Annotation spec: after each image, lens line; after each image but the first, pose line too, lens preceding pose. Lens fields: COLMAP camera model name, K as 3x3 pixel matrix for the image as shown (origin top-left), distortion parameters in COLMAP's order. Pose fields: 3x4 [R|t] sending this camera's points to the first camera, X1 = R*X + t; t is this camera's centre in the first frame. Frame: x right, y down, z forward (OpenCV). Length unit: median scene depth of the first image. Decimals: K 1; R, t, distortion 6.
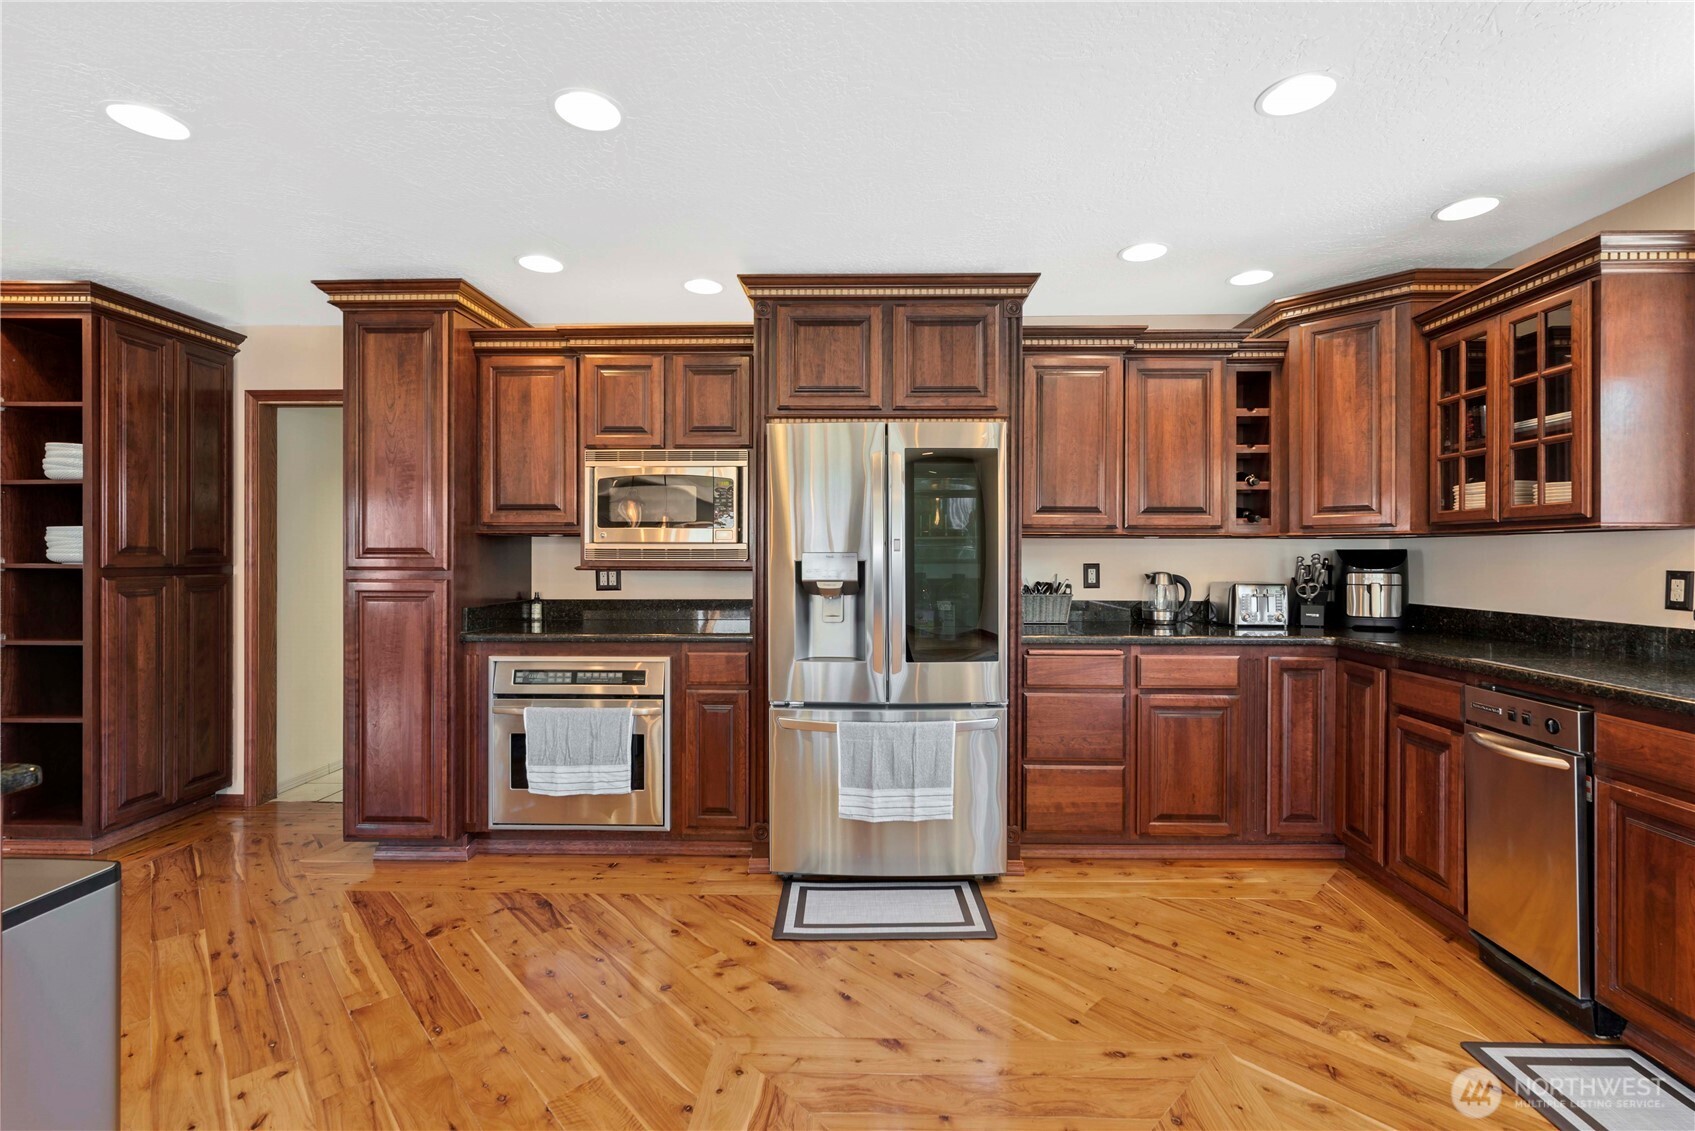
lens RADIAL K [[732.6, 0, 854.0], [0, 732.6, 555.8], [0, 0, 1]] dist [0.003672, 0.000181]
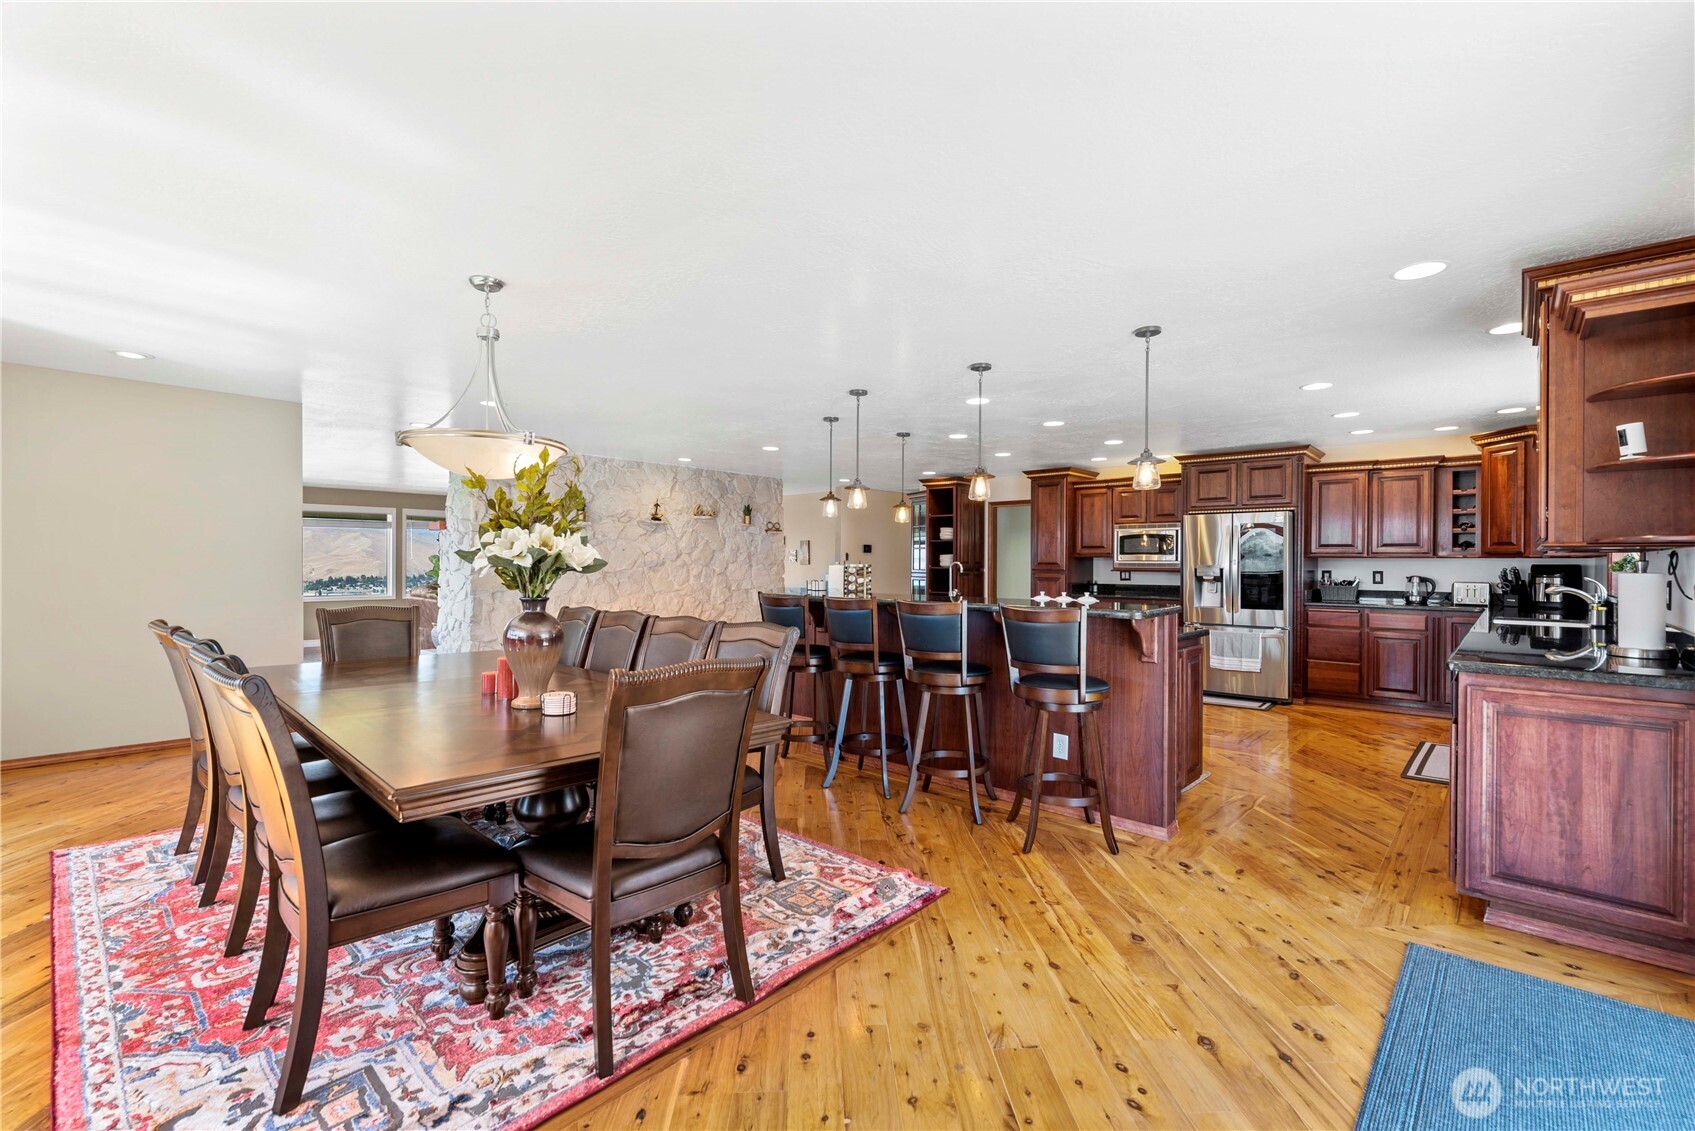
lens RADIAL K [[732.6, 0, 847.7], [0, 732.6, 563.0], [0, 0, 1]] dist [0.003672, 0.000181]
pose [[0.750448, 0.003550, -0.660920, 0.635551], [-0.005085, 0.999987, -0.000403, -0.002876], [0.660910, 0.003663, 0.750456, -1.562625]]
